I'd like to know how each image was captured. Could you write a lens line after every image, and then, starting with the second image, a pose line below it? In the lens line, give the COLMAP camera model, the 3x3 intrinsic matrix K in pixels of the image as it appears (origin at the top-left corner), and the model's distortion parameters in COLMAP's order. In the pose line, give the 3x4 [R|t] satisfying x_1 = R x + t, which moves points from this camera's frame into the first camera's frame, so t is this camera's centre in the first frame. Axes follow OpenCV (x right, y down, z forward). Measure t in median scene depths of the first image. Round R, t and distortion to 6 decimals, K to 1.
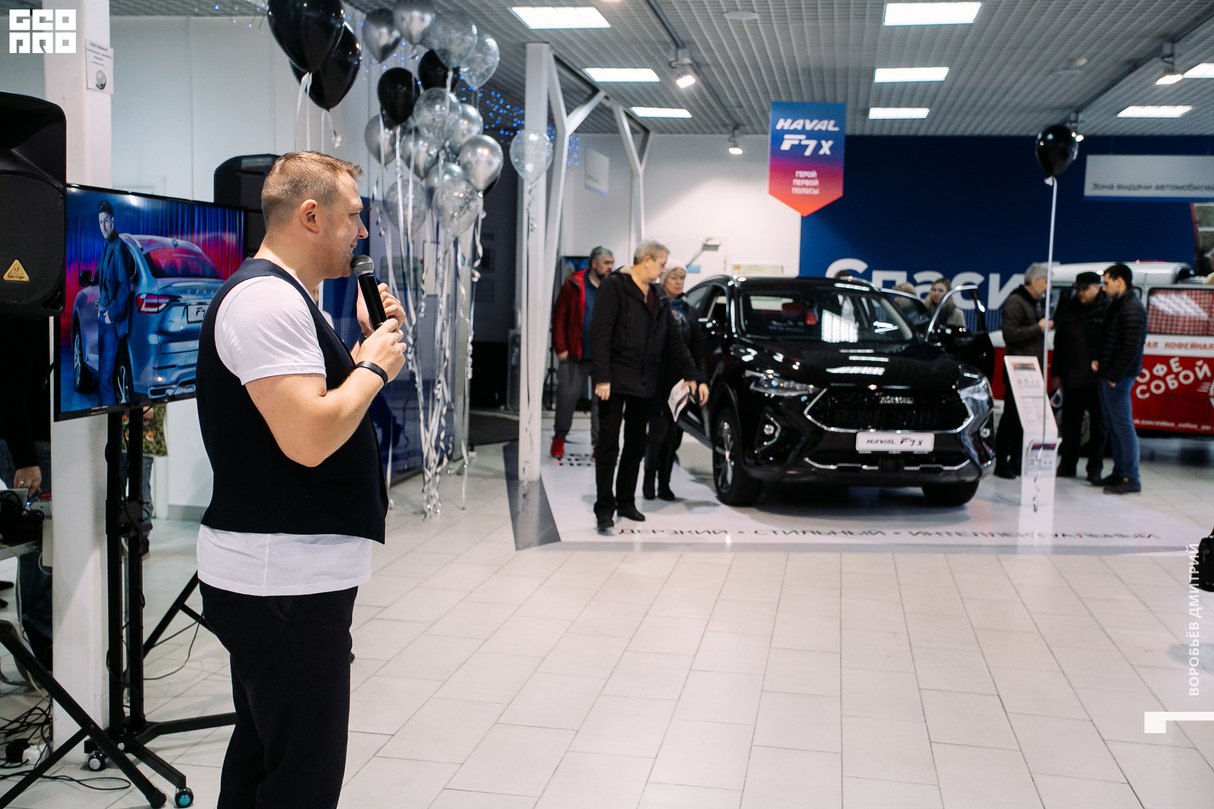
lens RADIAL K [[1361.3, 0, 607.0], [0, 1361.3, 404.5], [0, 0, 1]] dist [0.145335, 0.004725]
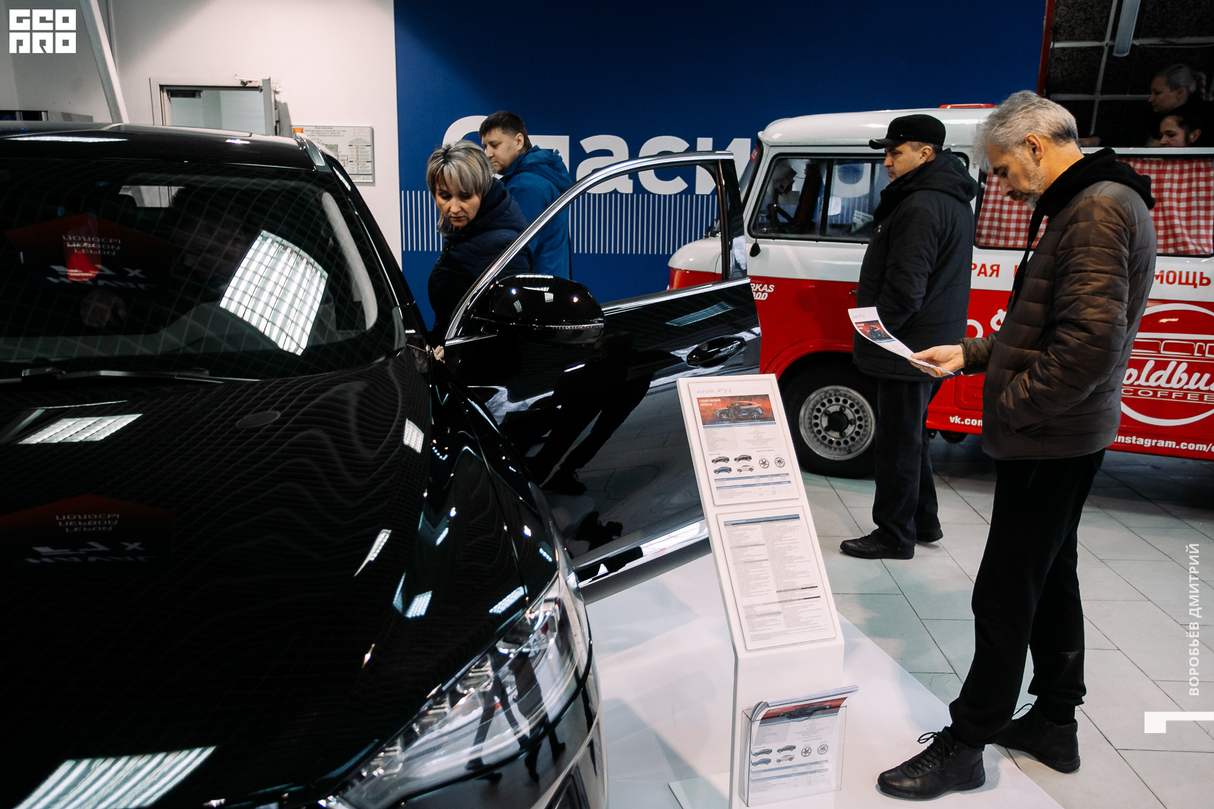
lens RADIAL K [[1079.0, 0, 607.0], [0, 1079.0, 404.5], [0, 0, 1]] dist [-0.003842, -0.001384]
pose [[0.988739, -0.033580, 0.145832, 0.190698], [0.015551, 0.992278, 0.123053, -0.044407], [-0.148838, -0.119400, 0.981627, 0.615824]]
